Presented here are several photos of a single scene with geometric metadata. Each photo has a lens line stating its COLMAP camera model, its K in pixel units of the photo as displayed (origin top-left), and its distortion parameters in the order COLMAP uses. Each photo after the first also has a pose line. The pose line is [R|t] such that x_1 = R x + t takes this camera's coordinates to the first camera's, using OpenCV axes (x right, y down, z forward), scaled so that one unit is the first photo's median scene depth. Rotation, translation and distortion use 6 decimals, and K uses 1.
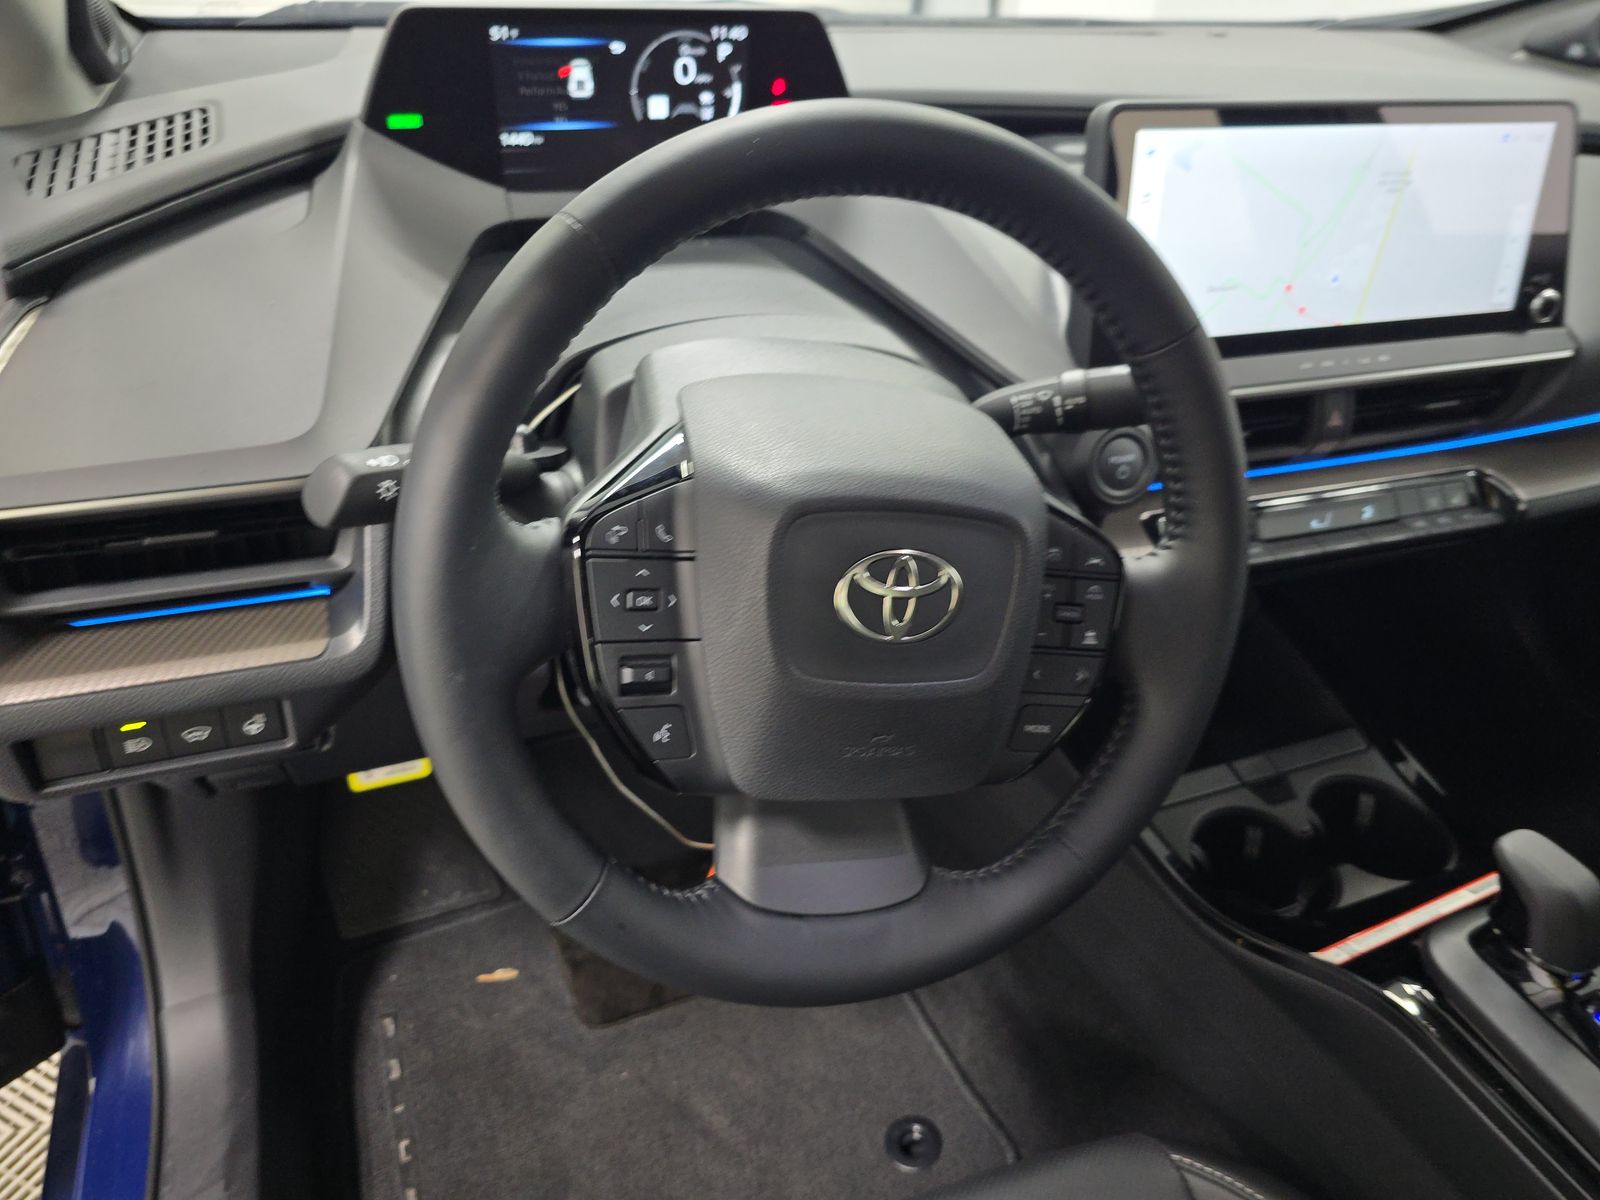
lens RADIAL K [[1074.4, 0, 839.2], [0, 1074.4, 605.2], [0, 0, 1]] dist [0.006280, 0.003581]
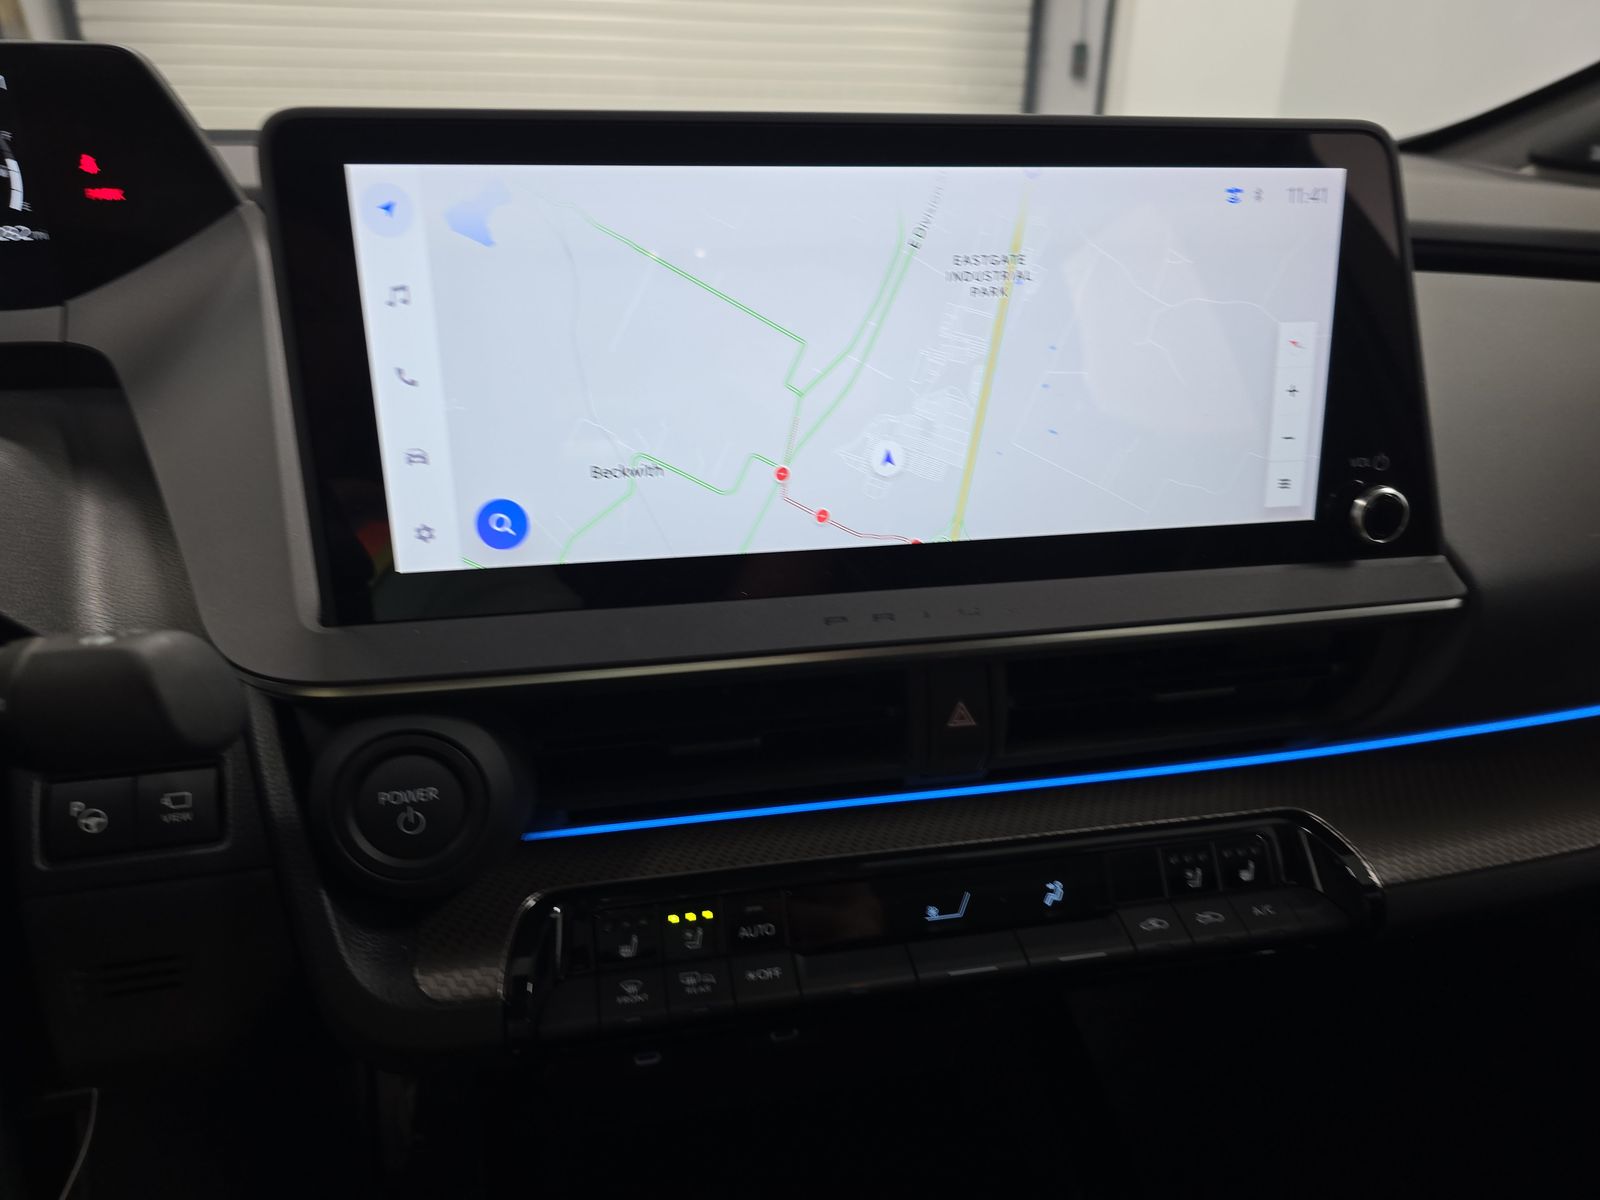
lens RADIAL K [[1074.4, 0, 839.2], [0, 1074.4, 605.2], [0, 0, 1]] dist [0.006280, 0.003581]
pose [[0.986409, 0.023637, -0.162600, 0.480833], [-0.052202, 0.983410, -0.173722, -0.130018], [0.155796, 0.179849, 0.971279, 0.463153]]
